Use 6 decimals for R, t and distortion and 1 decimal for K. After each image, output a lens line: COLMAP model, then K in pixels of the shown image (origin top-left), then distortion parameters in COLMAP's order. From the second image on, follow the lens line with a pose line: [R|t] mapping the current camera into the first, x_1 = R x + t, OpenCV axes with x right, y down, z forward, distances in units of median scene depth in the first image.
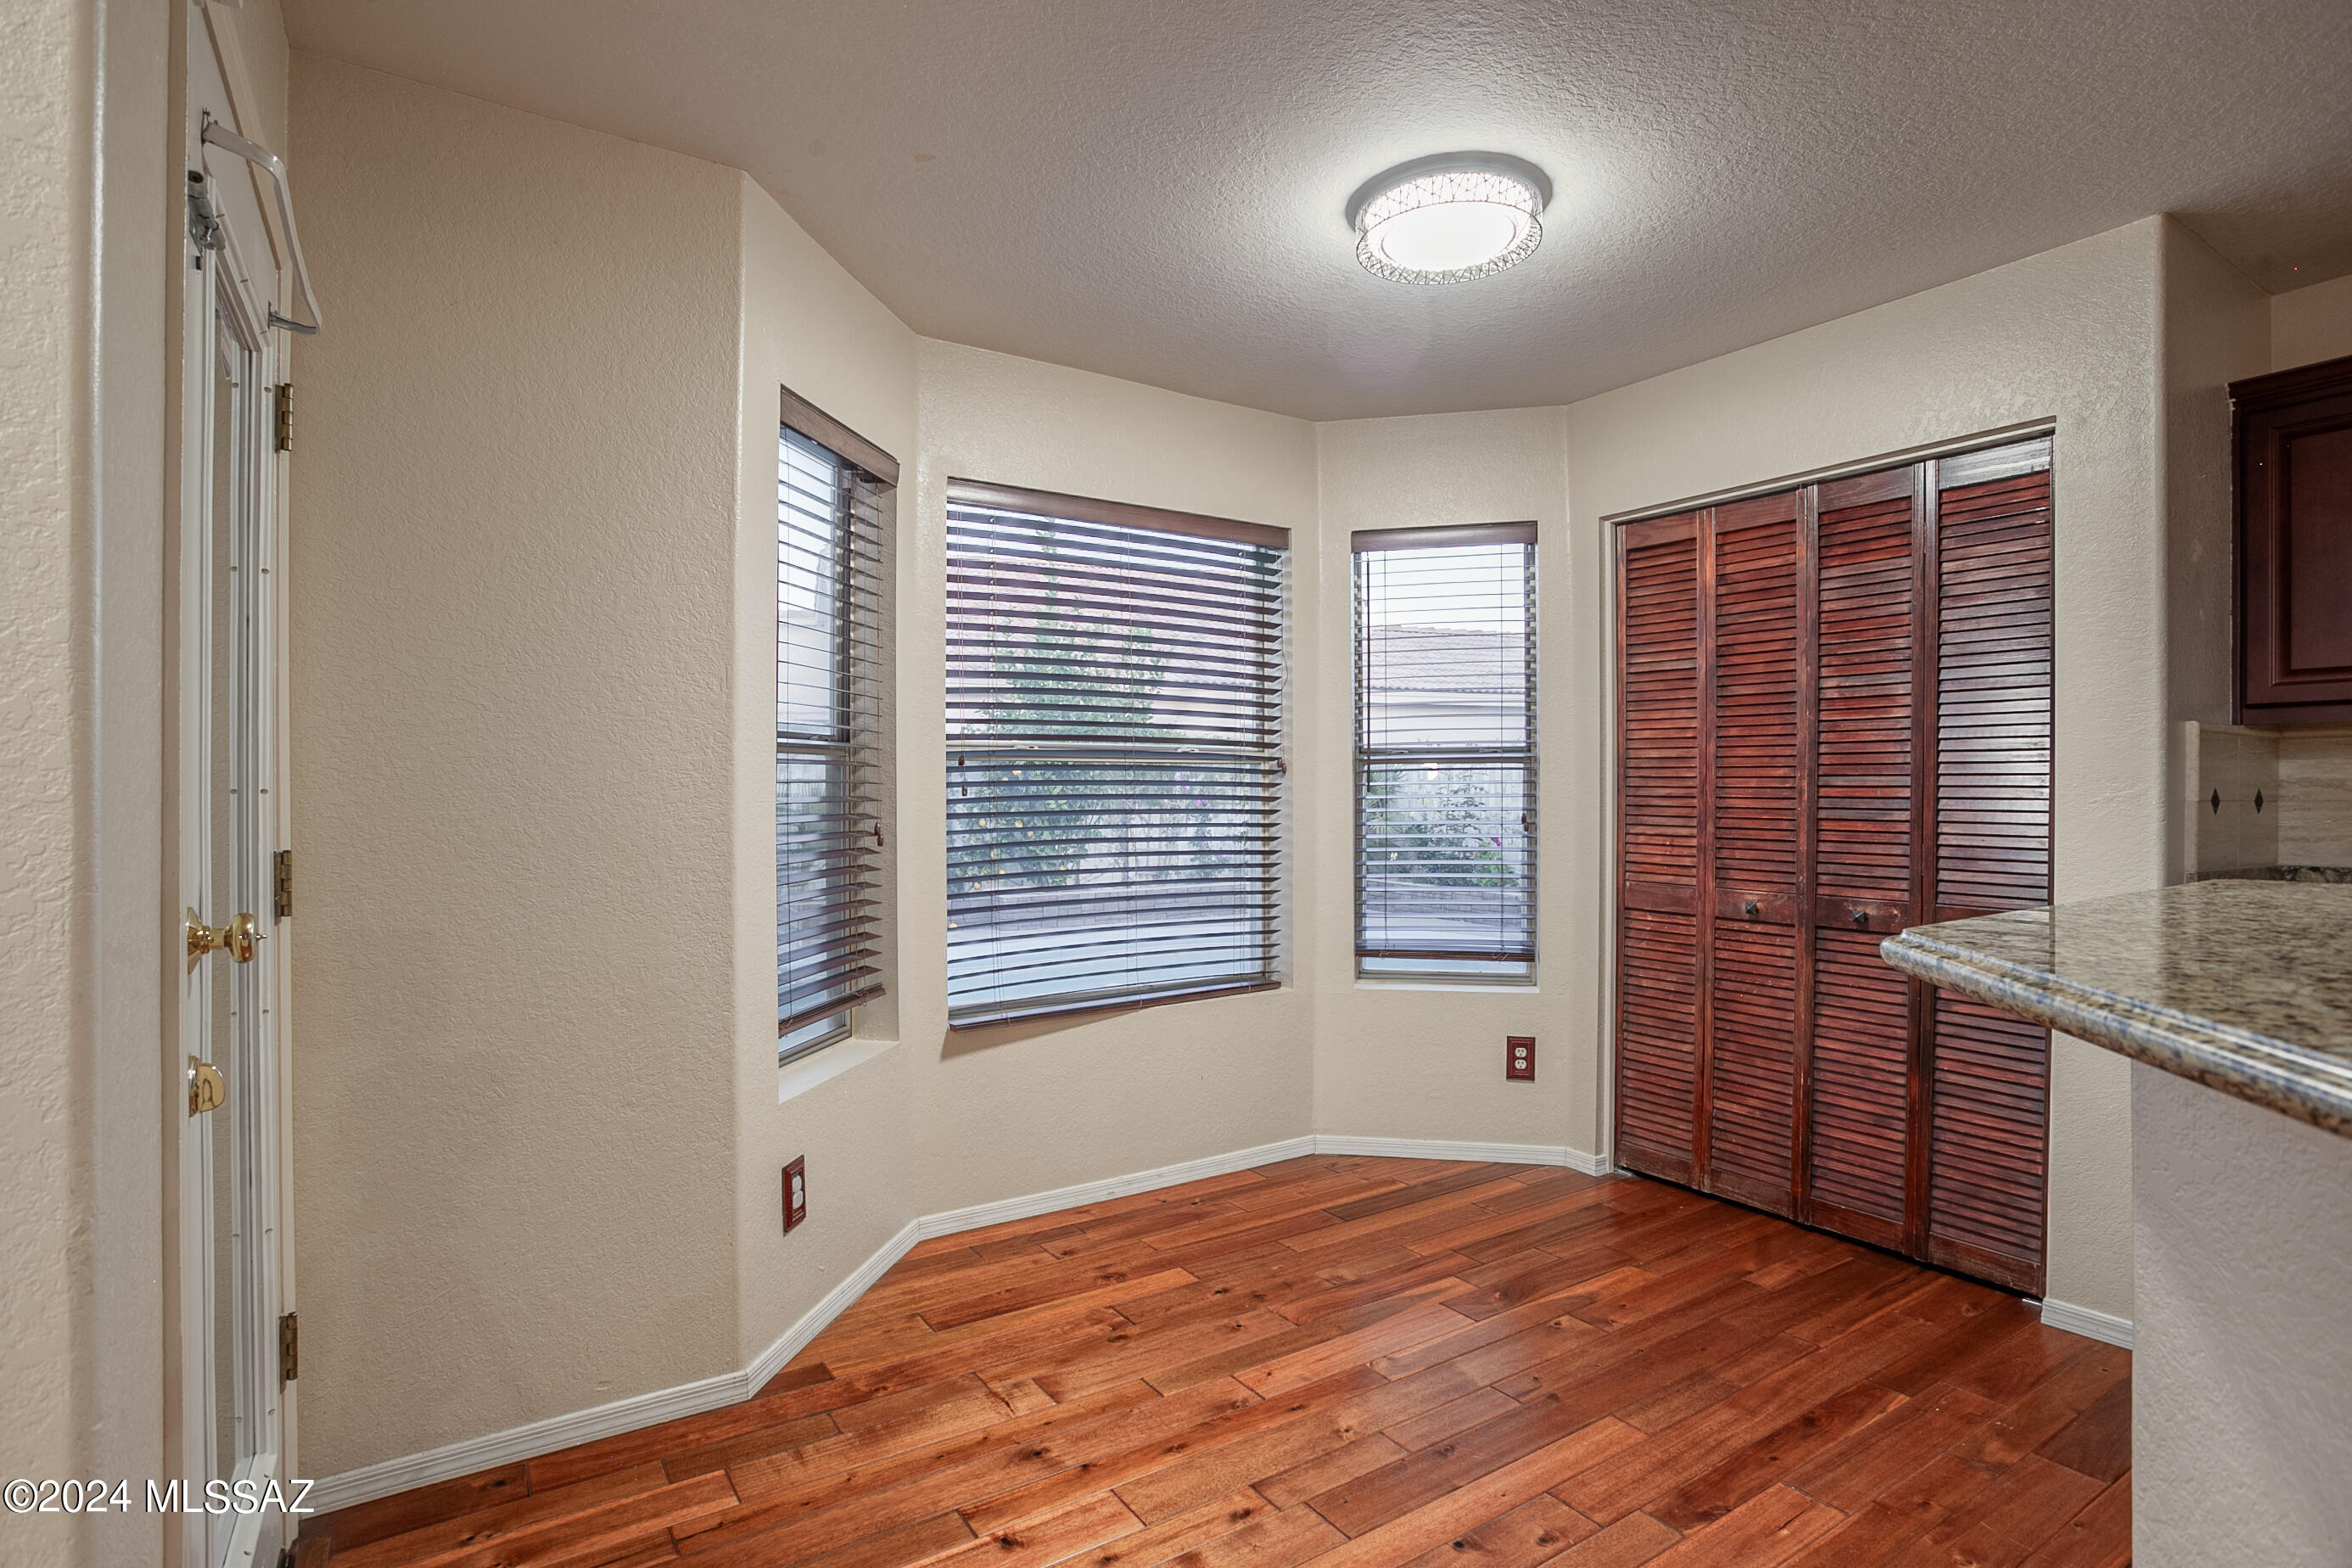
lens RADIAL K [[1183.1, 0, 1167.3], [0, 1183.1, 794.4], [0, 0, 1]] dist [-0.058150, 0.027888]
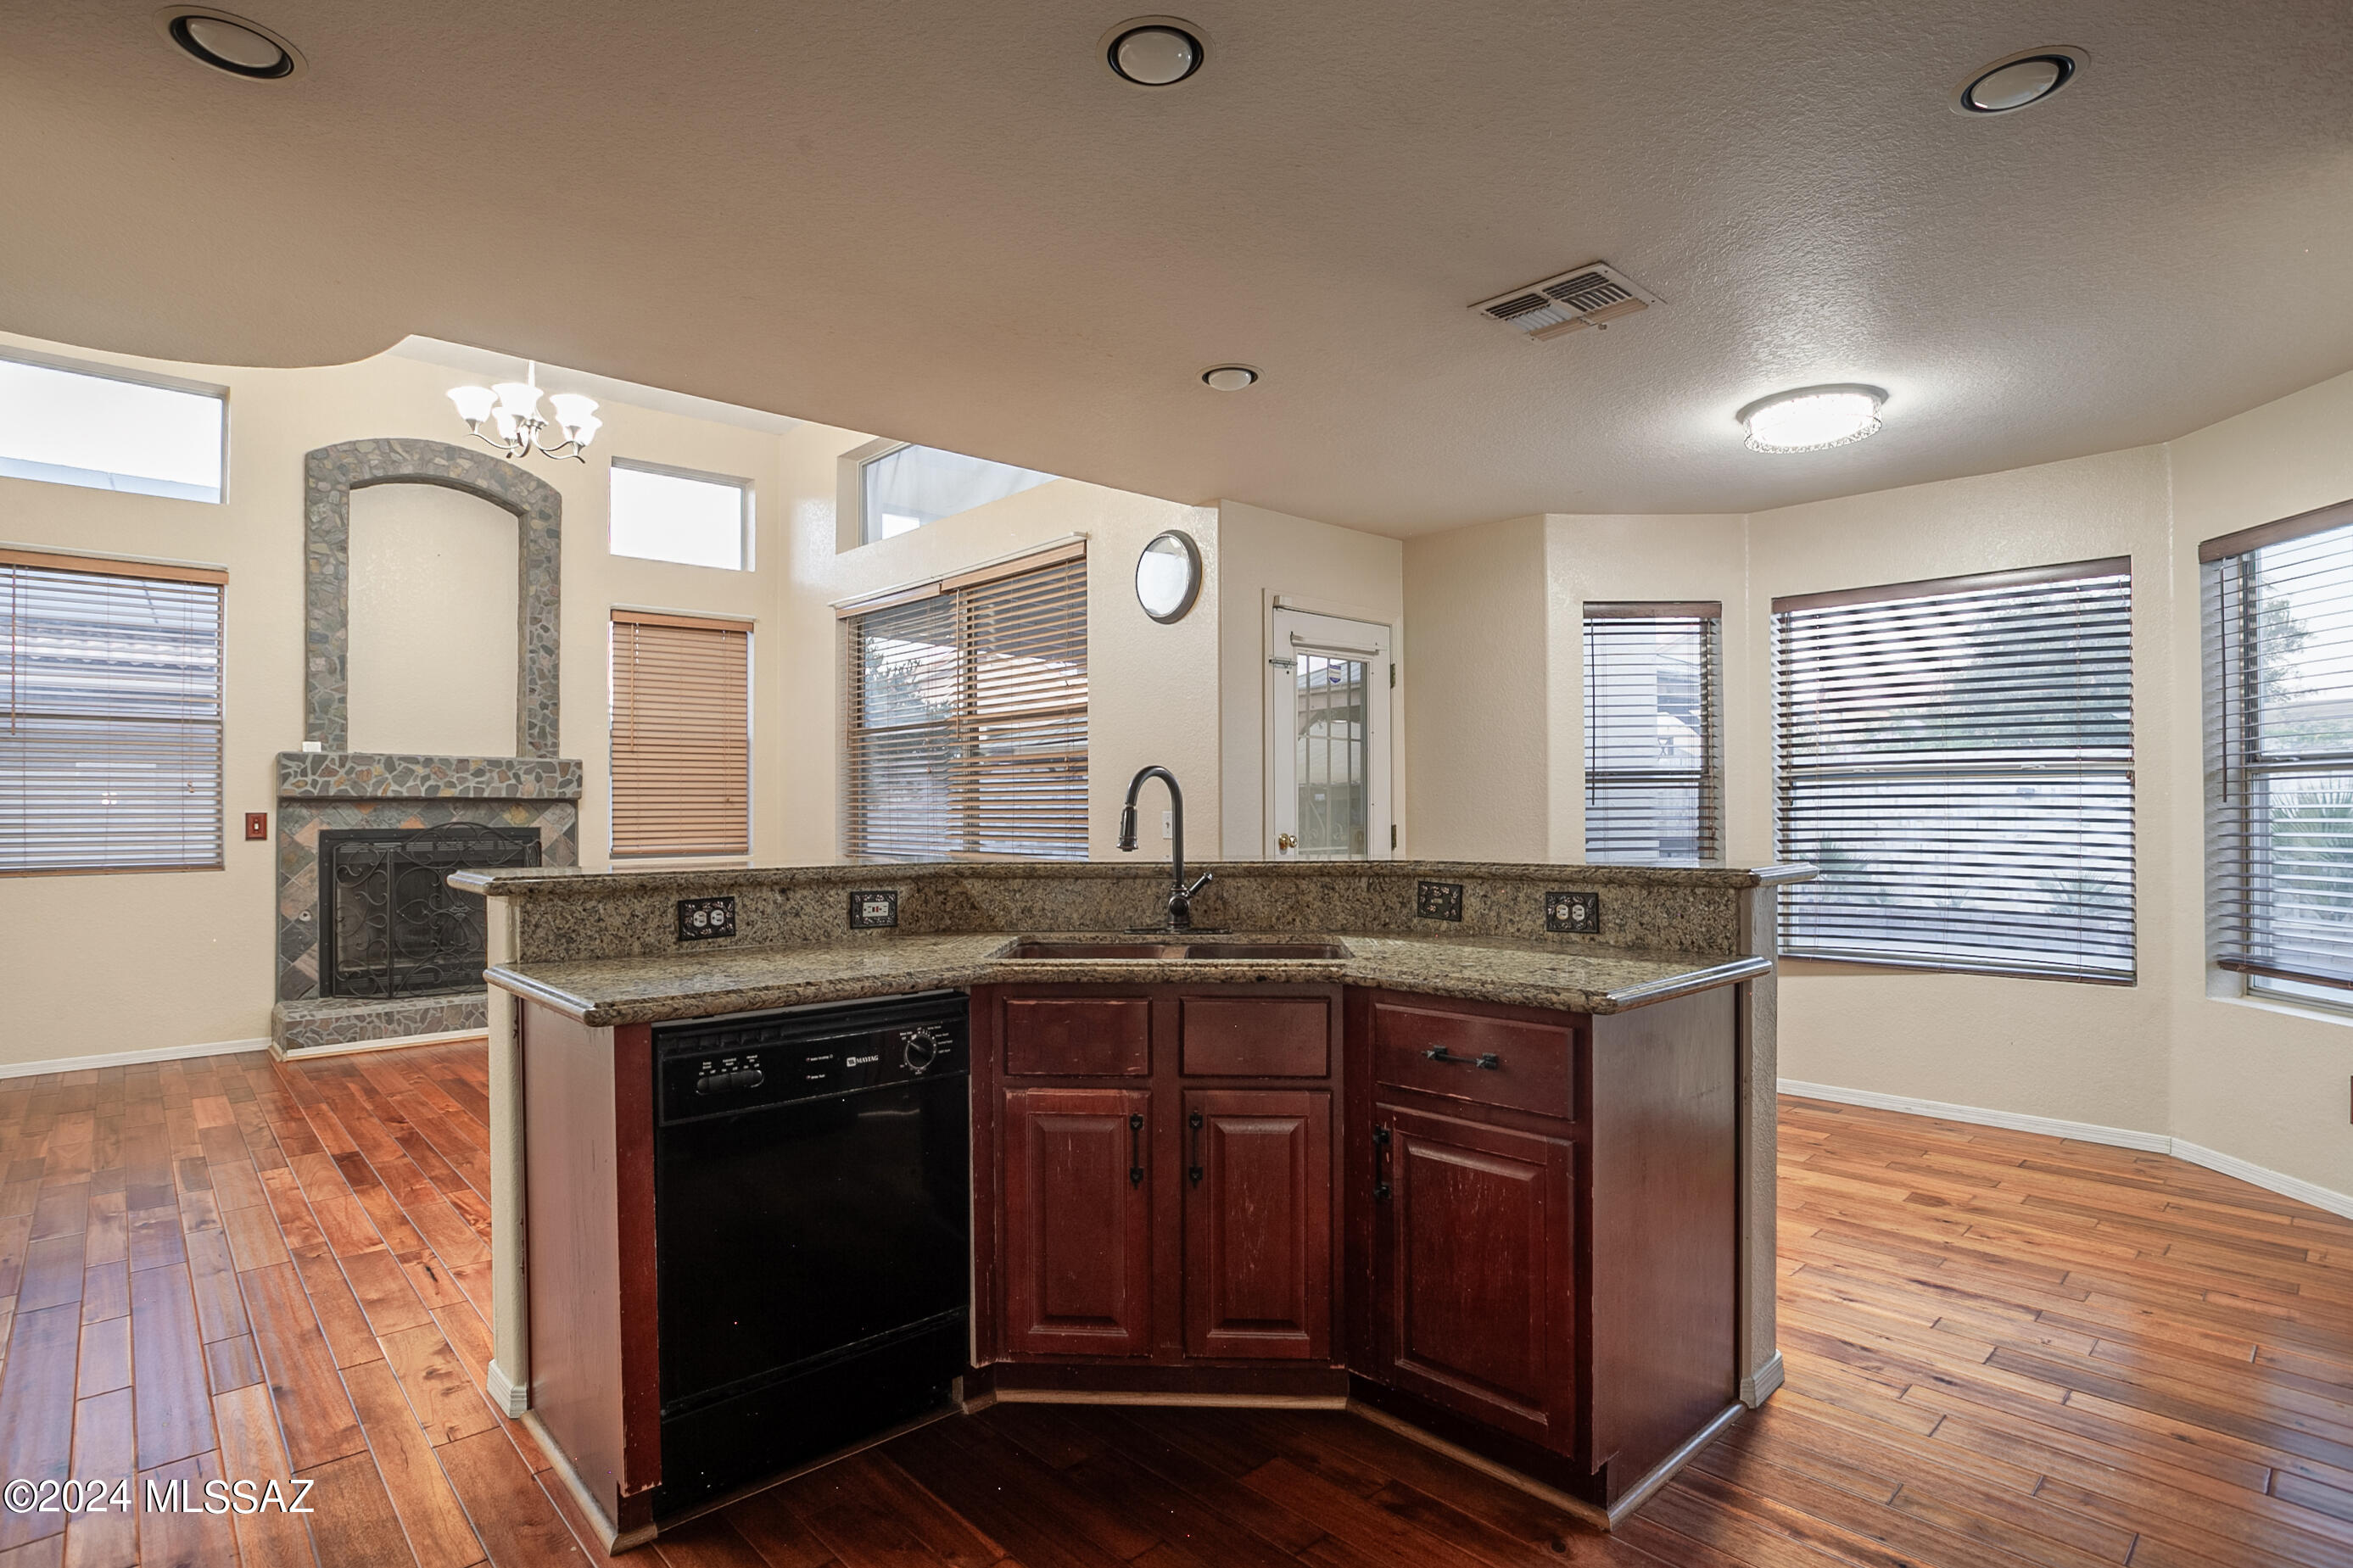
lens RADIAL K [[1183.5, 0, 1167.8], [0, 1183.5, 794.4], [0, 0, 1]] dist [-0.058150, 0.027888]
pose [[0.159707, -0.008381, -0.987129, 1.194839], [0.001439, 0.999965, -0.008257, -0.002293], [0.987163, -0.000102, 0.159714, -0.032670]]
